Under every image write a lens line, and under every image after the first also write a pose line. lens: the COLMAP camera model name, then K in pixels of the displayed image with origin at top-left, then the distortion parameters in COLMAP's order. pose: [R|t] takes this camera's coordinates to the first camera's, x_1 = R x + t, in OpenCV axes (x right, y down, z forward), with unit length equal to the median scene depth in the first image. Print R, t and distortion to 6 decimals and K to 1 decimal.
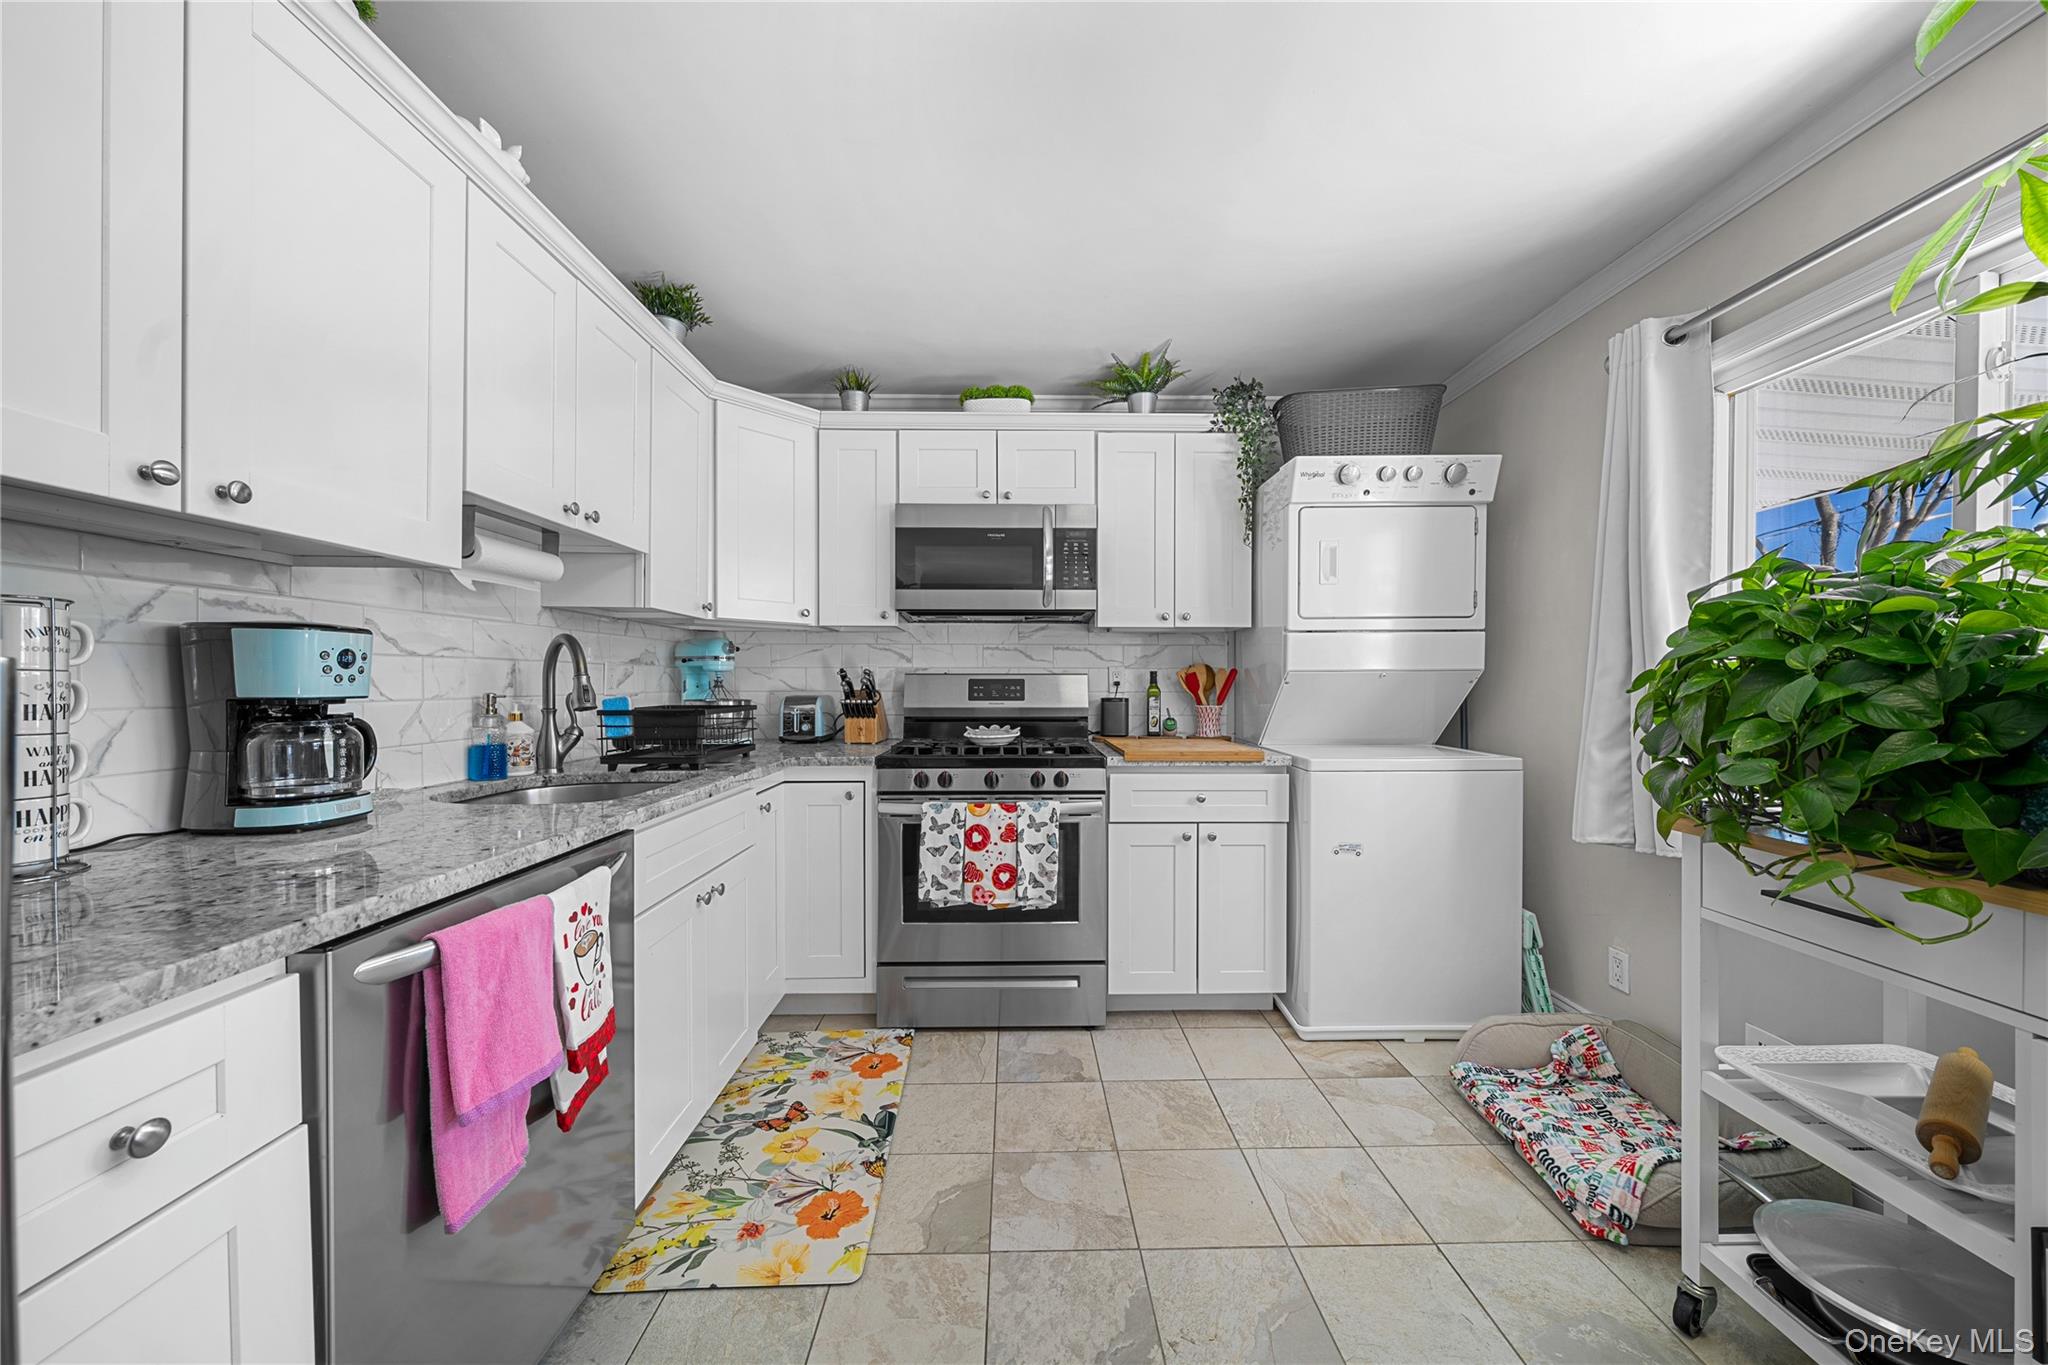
lens RADIAL K [[701.6, 0, 1032.5], [0, 701.6, 683.8], [0, 0, 1]] dist [-0.001196, -0.000095]
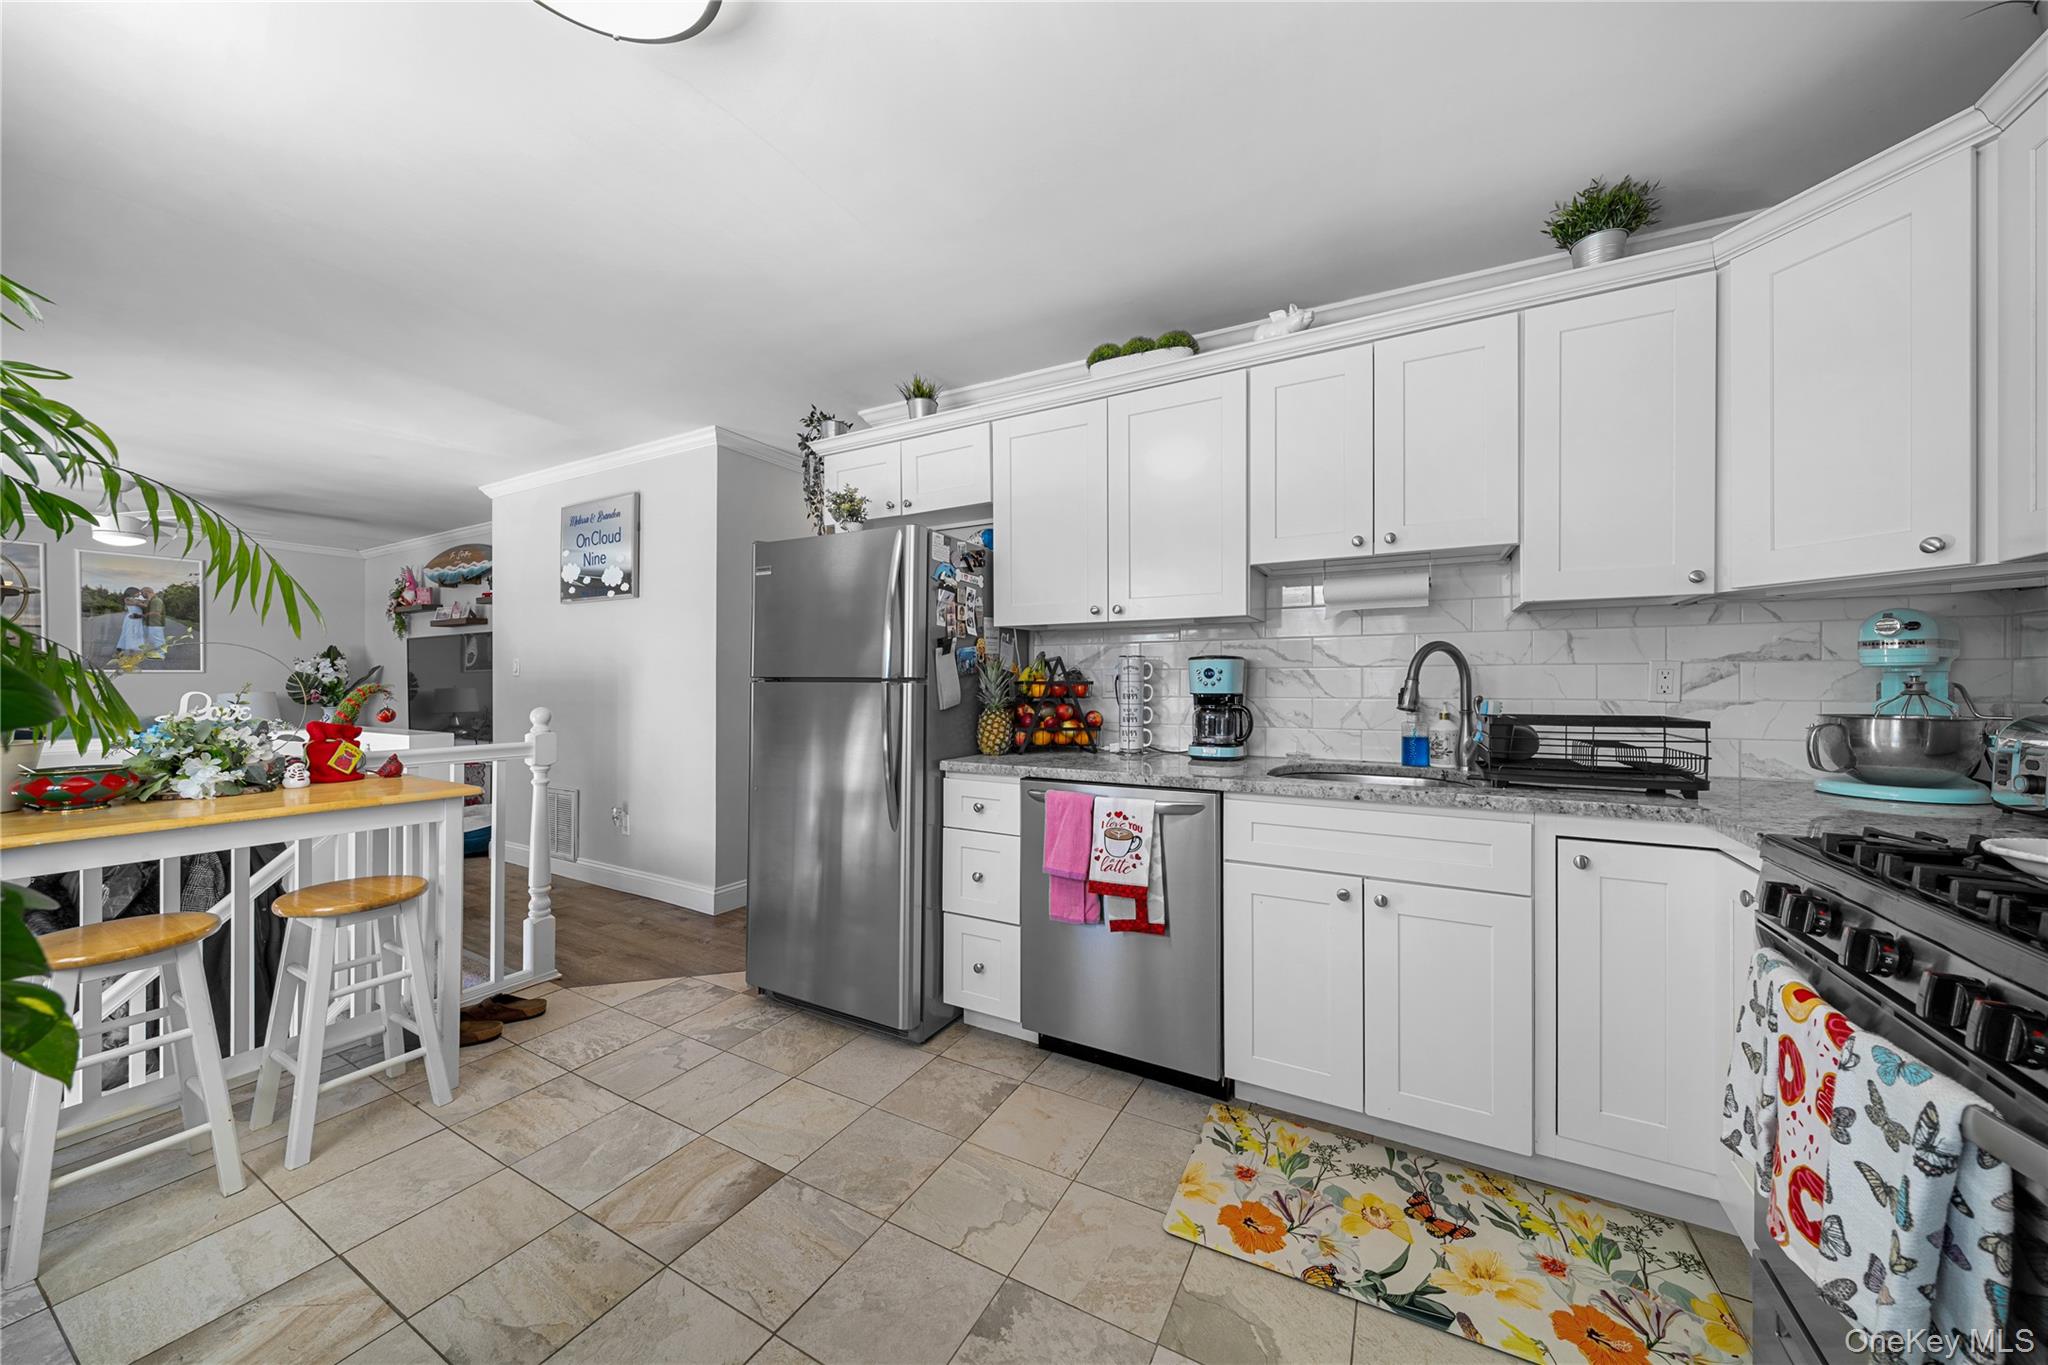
lens RADIAL K [[701.6, 0, 1032.5], [0, 701.6, 683.8], [0, 0, 1]] dist [-0.001196, -0.000095]
pose [[-0.493690, -0.004177, -0.869628, 0.482871], [-0.002884, 0.999991, -0.003166, 0.000360], [0.869633, 0.000945, -0.493698, 0.812974]]
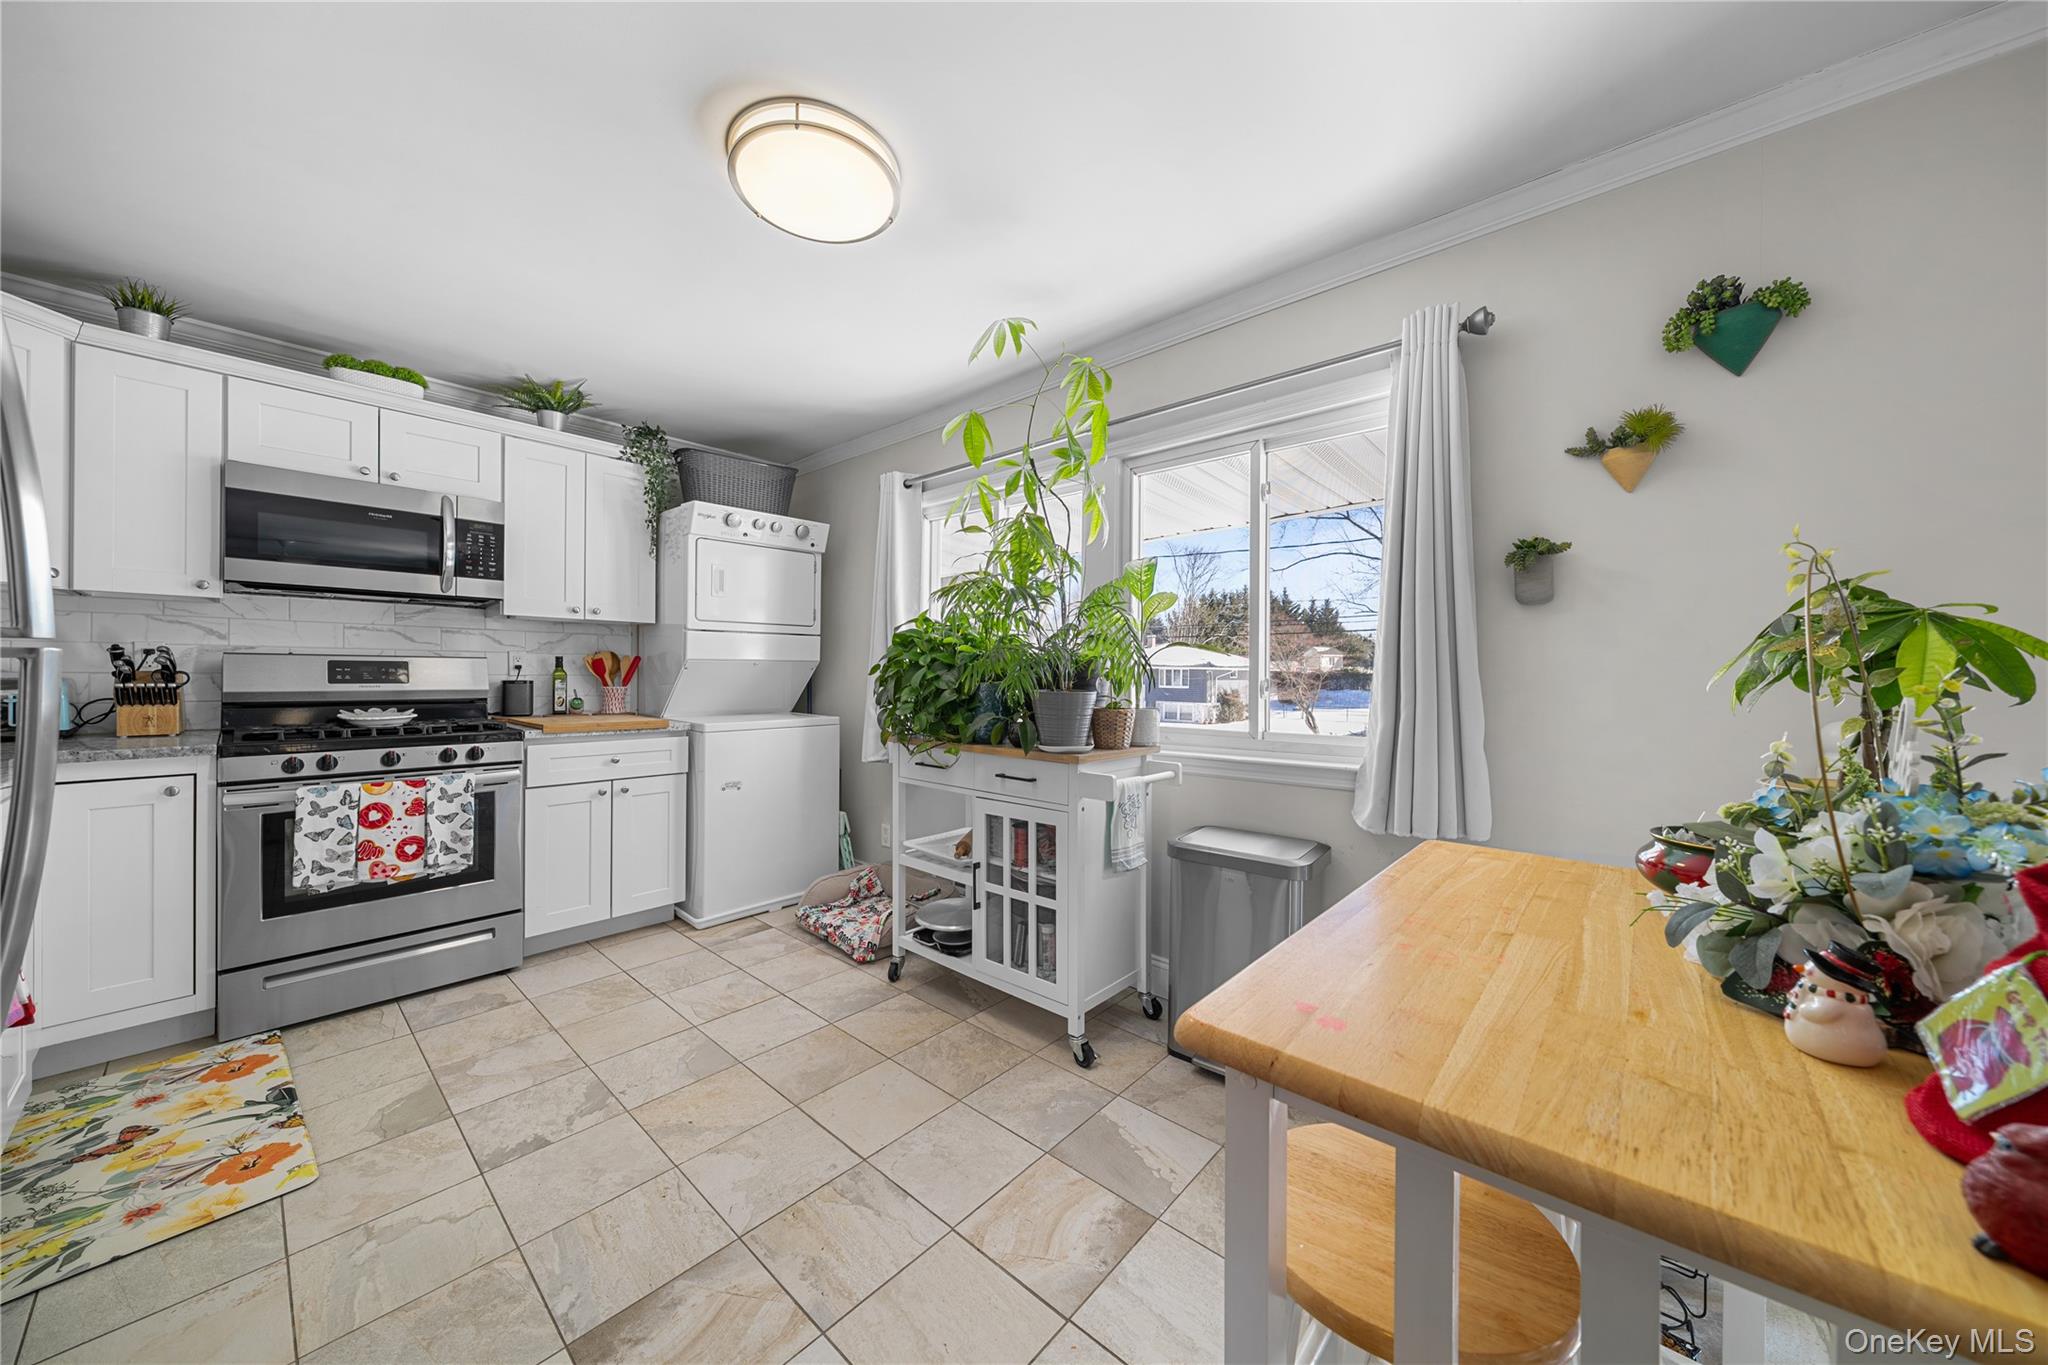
lens RADIAL K [[687.5, 0, 1024.0], [0, 687.5, 682.5], [0, 0, 1]] dist [-0.001180, 0.000150]
pose [[0.675538, -0.004555, 0.737311, -0.174136], [-0.009800, 0.999837, 0.015156, -0.000493], [-0.737260, -0.017465, 0.675383, -0.369144]]
